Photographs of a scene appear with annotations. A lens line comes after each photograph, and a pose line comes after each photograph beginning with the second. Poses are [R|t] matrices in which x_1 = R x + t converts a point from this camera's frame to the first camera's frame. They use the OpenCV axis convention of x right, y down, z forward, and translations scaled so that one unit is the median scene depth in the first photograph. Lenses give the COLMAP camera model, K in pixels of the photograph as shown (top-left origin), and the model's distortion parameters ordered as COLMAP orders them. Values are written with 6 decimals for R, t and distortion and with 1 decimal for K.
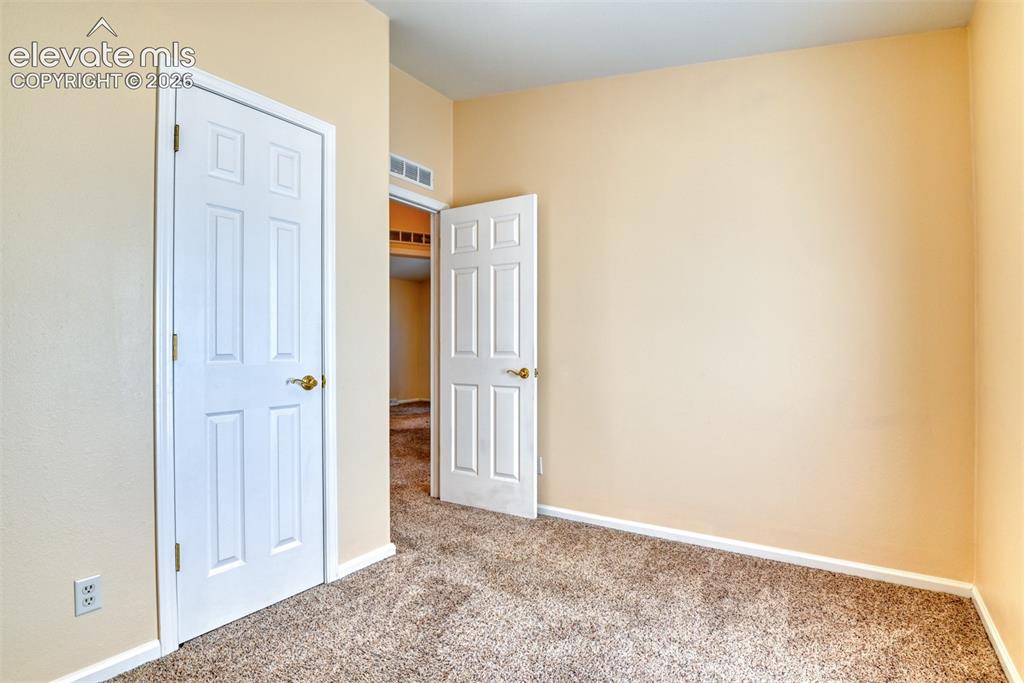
lens RADIAL K [[504.2, 0, 519.4], [0, 504.2, 343.2], [0, 0, 1]] dist [-0.023218, -0.001949]
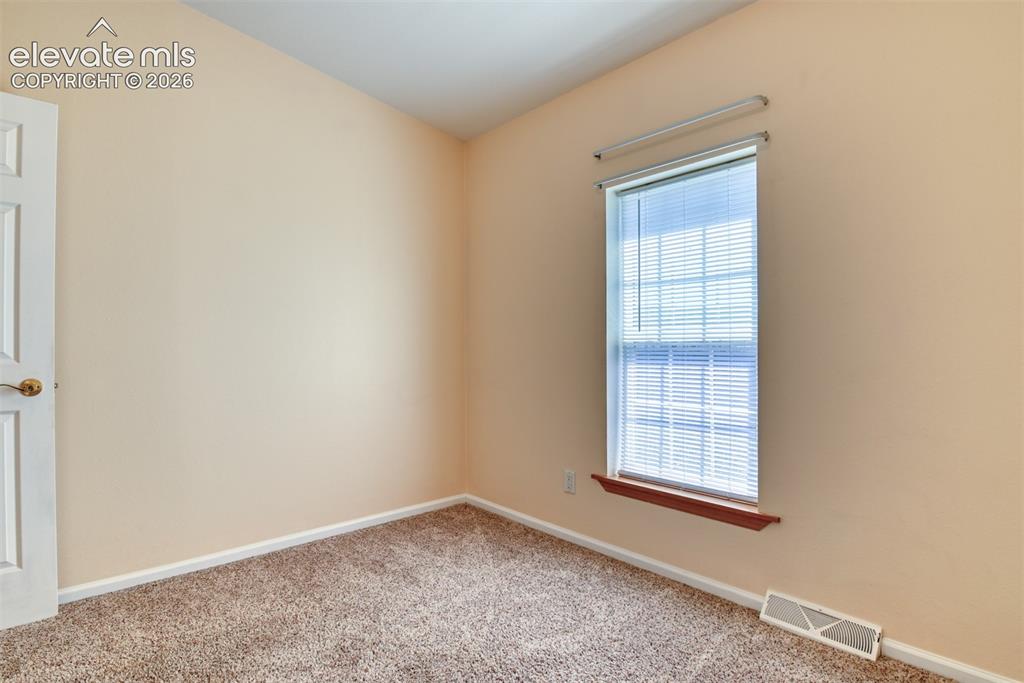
lens RADIAL K [[504.2, 0, 519.4], [0, 504.2, 343.2], [0, 0, 1]] dist [-0.023218, -0.001949]
pose [[0.263131, 0.002722, 0.964756, -0.495587], [-0.005501, 0.999984, -0.001321, 0.003492], [-0.964744, -0.004959, 0.263142, 0.327860]]
